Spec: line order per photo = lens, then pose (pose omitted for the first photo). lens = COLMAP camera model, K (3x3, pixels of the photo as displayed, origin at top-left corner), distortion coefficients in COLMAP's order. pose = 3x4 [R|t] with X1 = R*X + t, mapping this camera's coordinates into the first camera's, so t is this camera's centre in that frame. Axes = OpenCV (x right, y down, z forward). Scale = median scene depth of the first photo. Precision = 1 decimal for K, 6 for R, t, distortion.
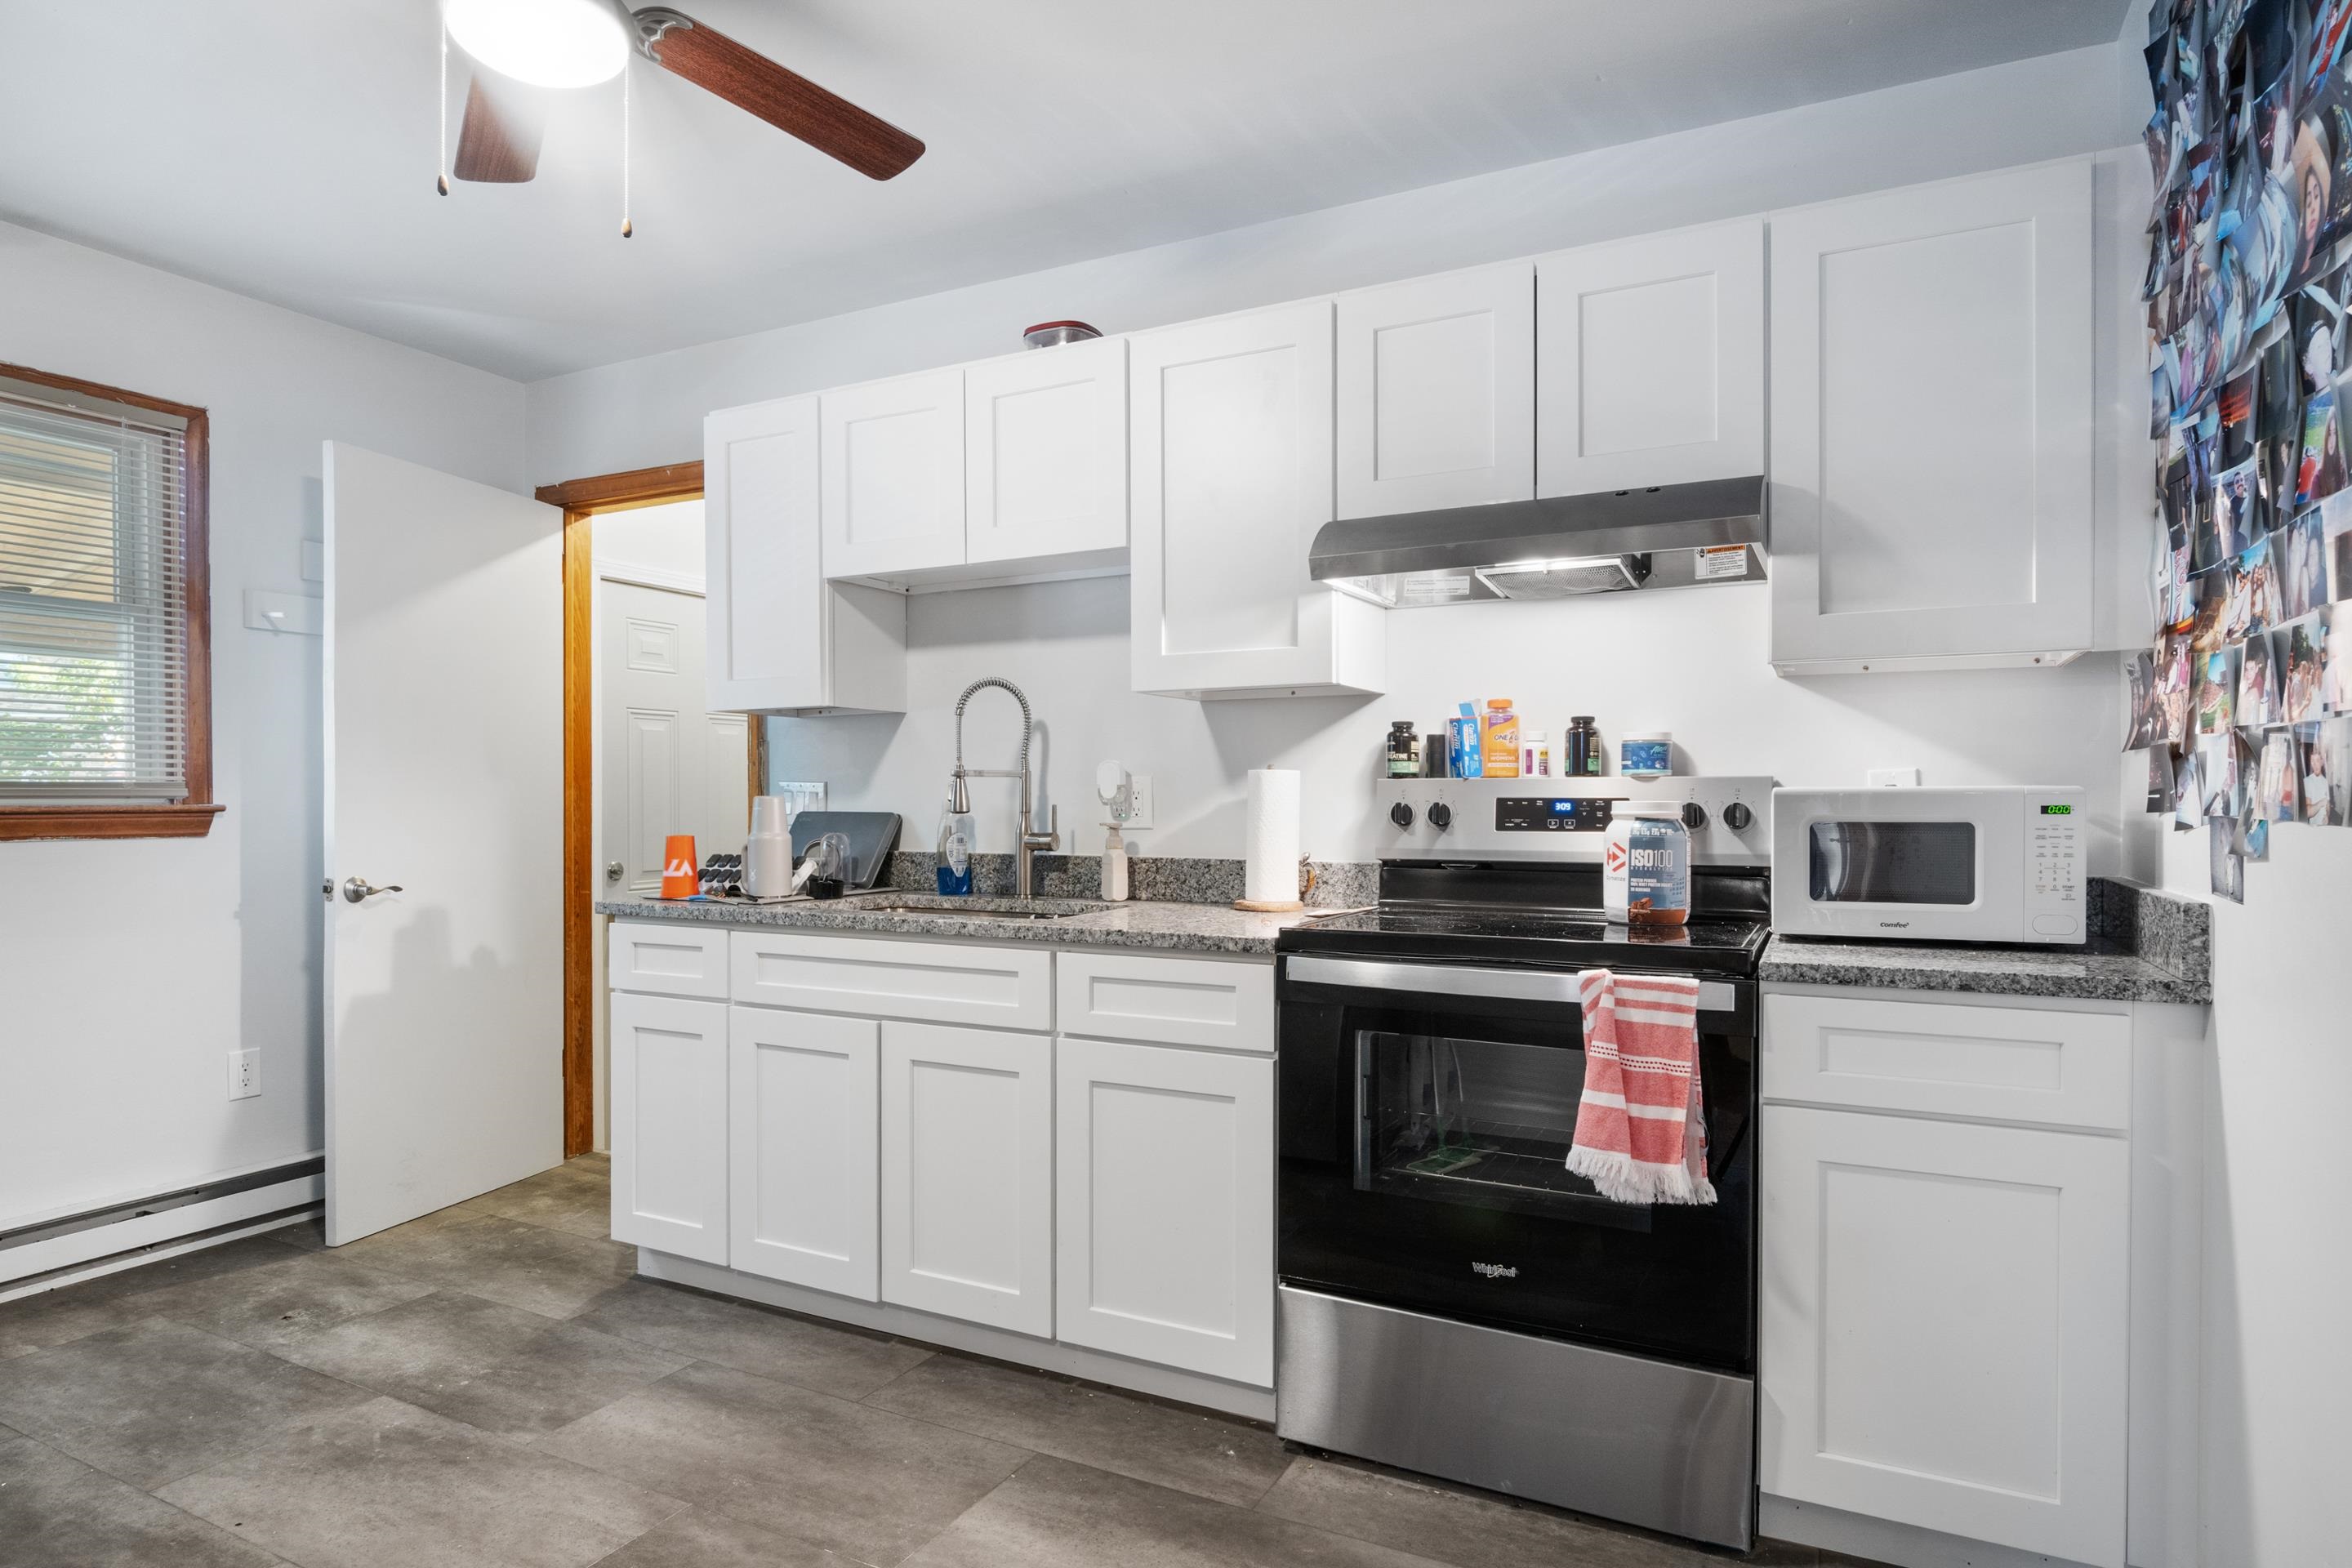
lens RADIAL K [[1319.9, 0, 1152.9], [0, 1319.9, 782.8], [0, 0, 1]] dist [-0.009667, -0.000068]
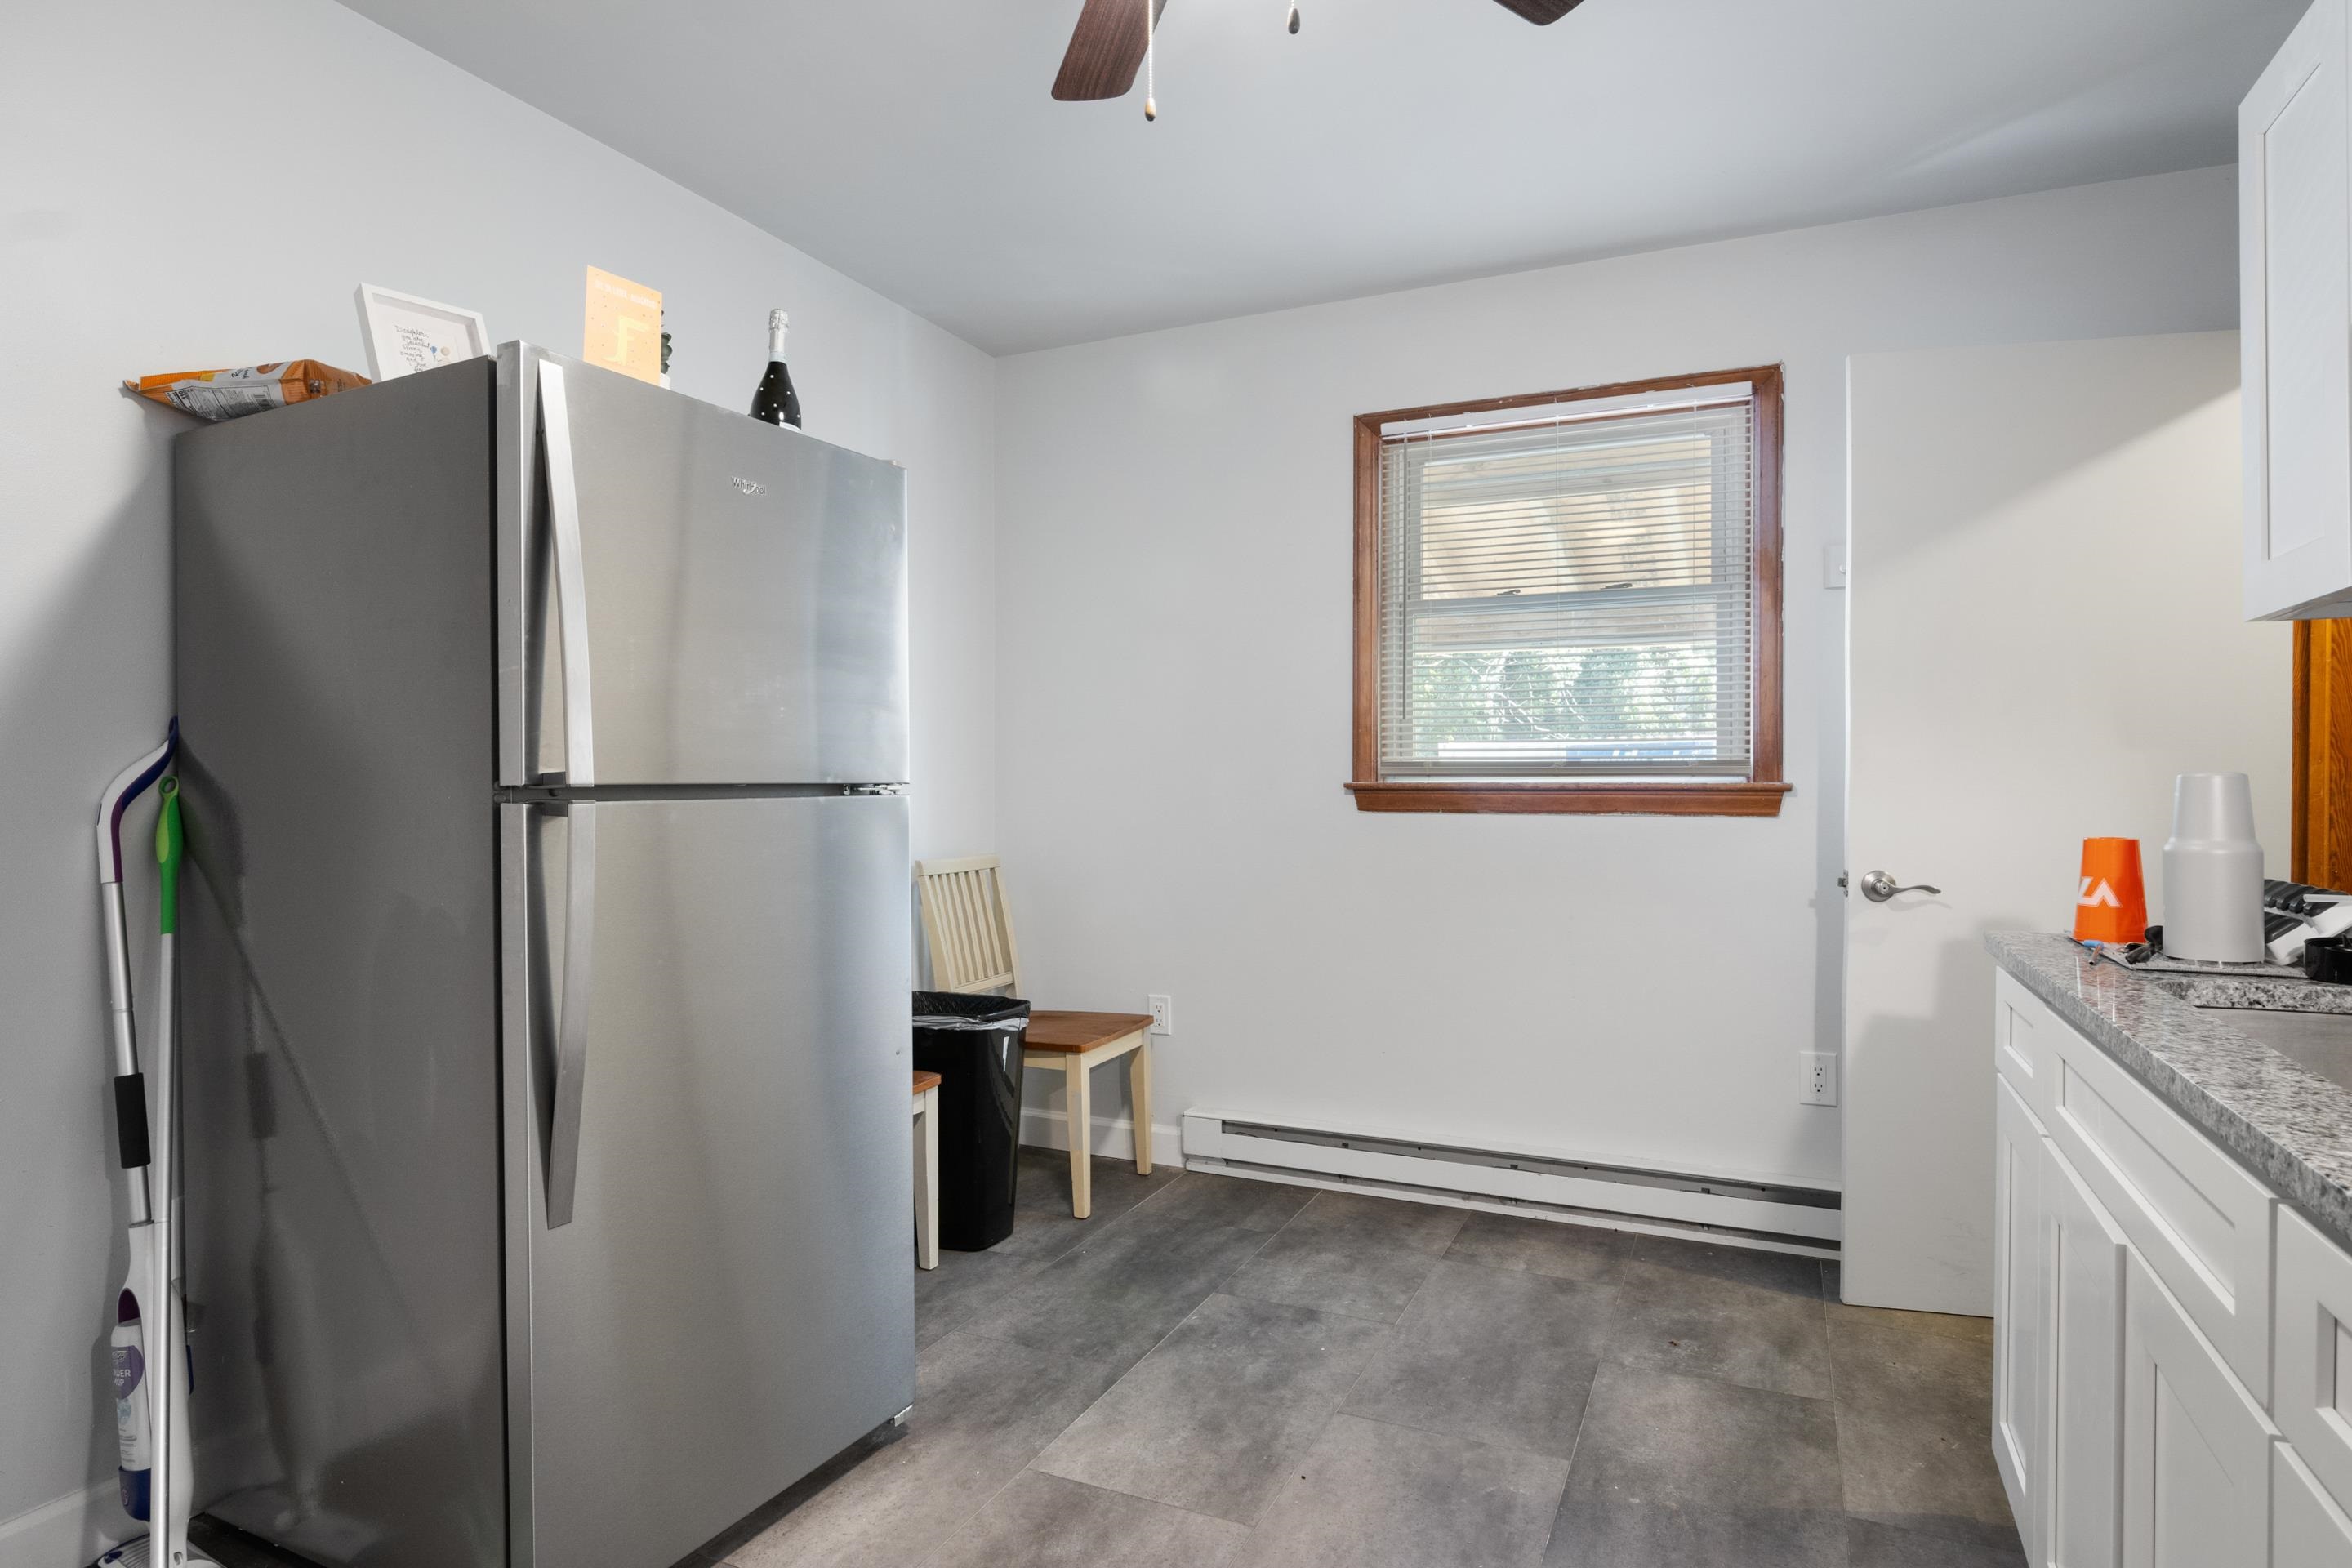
lens RADIAL K [[1319.9, 0, 1179.6], [0, 1319.9, 779.0], [0, 0, 1]] dist [-0.009667, -0.000068]
pose [[0.055203, 0.001470, -0.998474, 0.214869], [0.007541, 0.999970, 0.001890, 0.009241], [0.998447, -0.007634, 0.055191, 0.555300]]
